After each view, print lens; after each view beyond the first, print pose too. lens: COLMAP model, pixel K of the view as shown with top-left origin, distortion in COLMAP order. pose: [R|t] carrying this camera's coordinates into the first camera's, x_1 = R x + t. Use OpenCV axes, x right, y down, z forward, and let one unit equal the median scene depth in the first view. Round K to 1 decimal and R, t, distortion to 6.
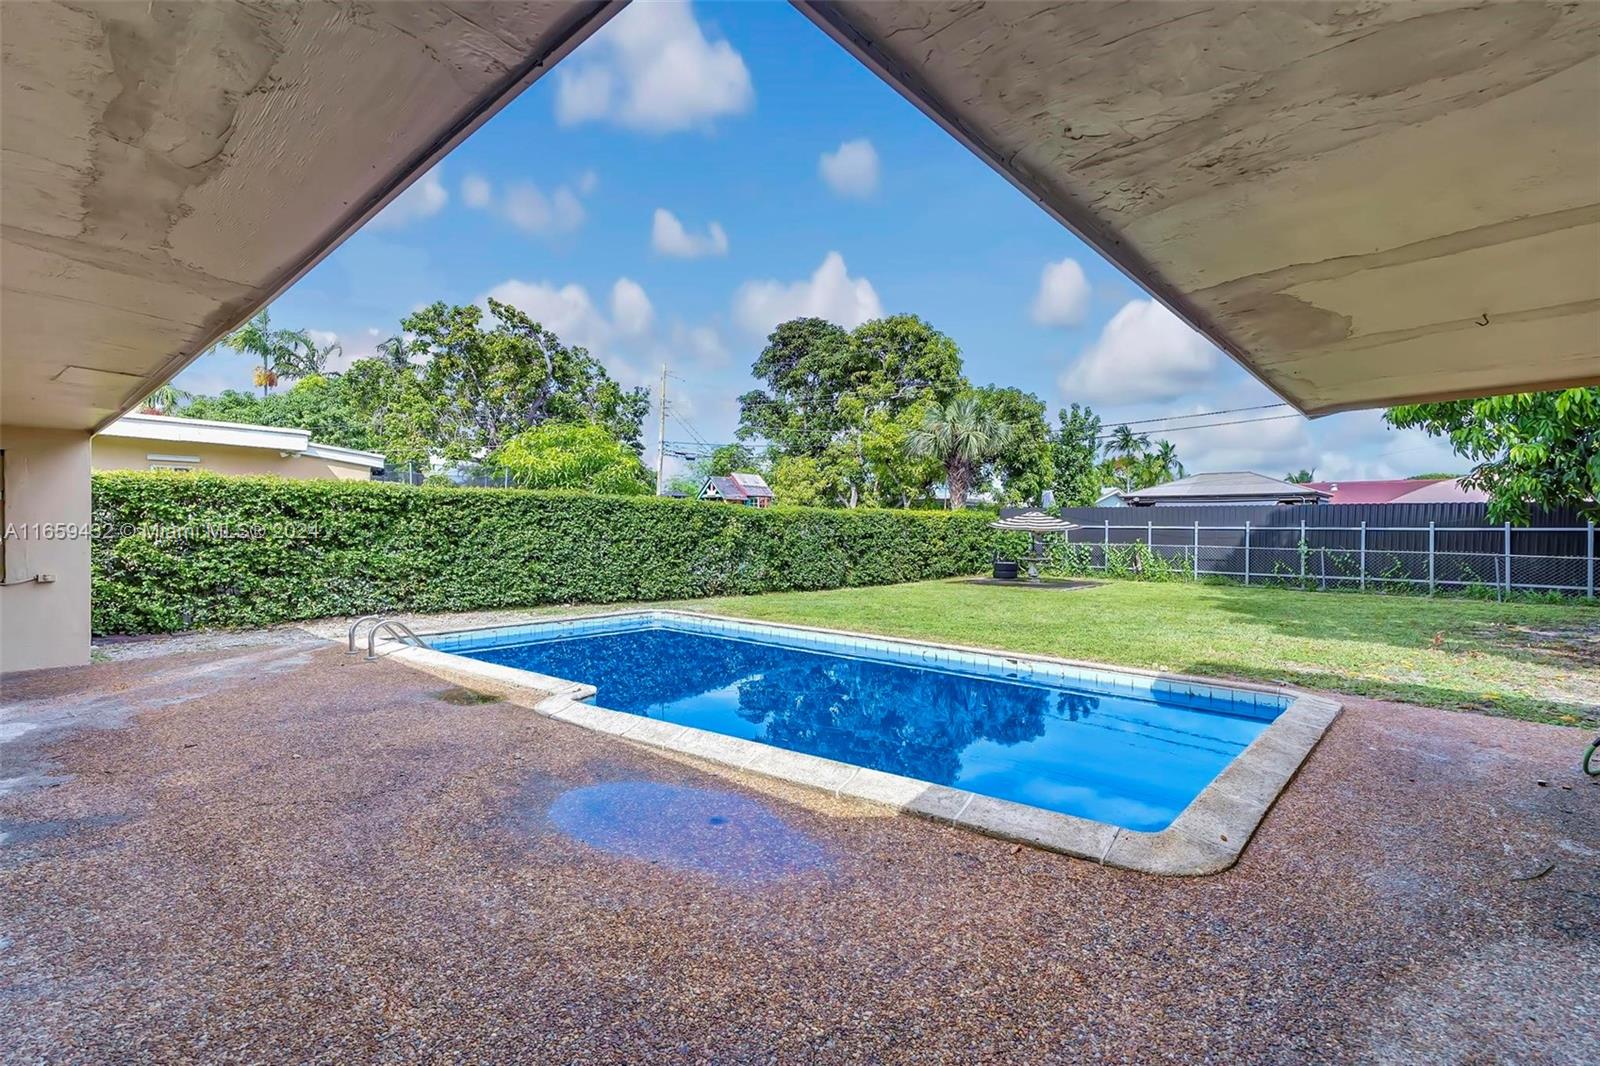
lens RADIAL K [[720.7, 0, 800.0], [0, 720.7, 533.0], [0, 0, 1]] dist [0.023285, 0.000354]
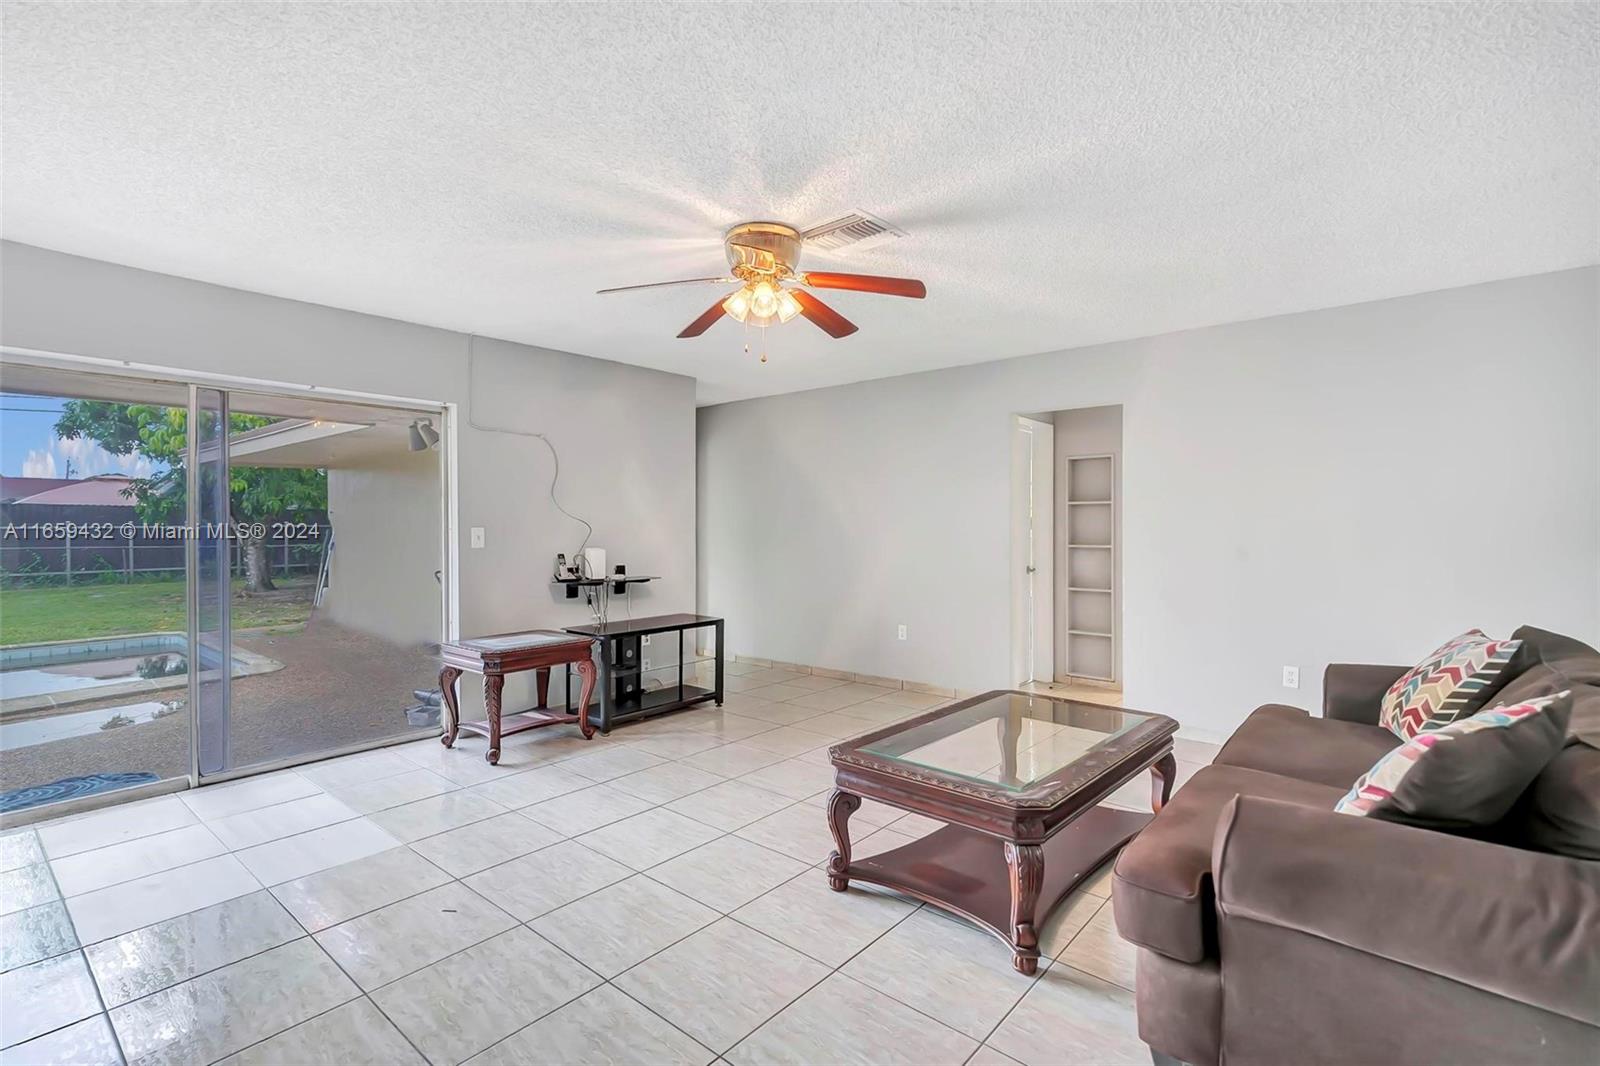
lens RADIAL K [[732.7, 0, 799.3], [0, 732.7, 525.4], [0, 0, 1]] dist [0.012400, 0.000258]
pose [[-0.024348, -0.007552, 0.999675, -0.308281], [0.011834, 0.999899, 0.007842, -0.003022], [-0.999634, 0.012021, -0.024256, -0.105573]]
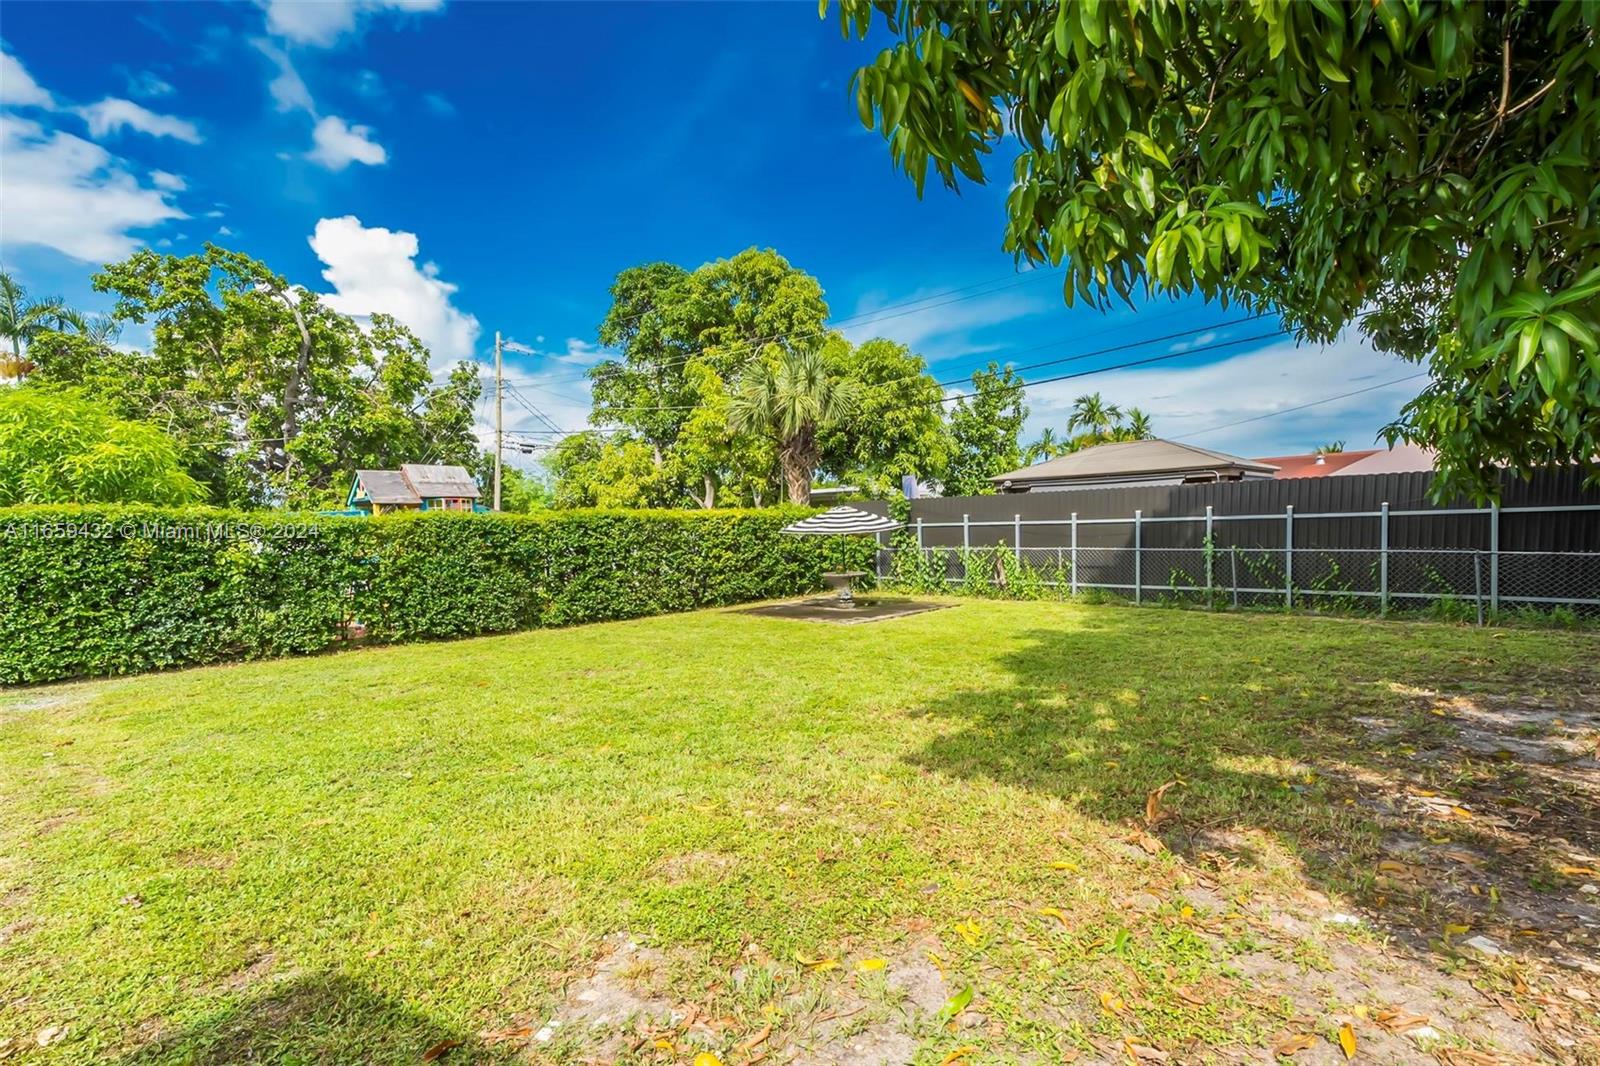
lens RADIAL K [[763.0, 0, 825.2], [0, 763.0, 575.7], [0, 0, 1]] dist [0.022477, 0.000553]
pose [[0.999419, -0.034089, 0.000390, 0.353781], [0.034012, 0.997802, 0.056872, -0.005925], [-0.002328, -0.056826, 0.998381, 0.307451]]
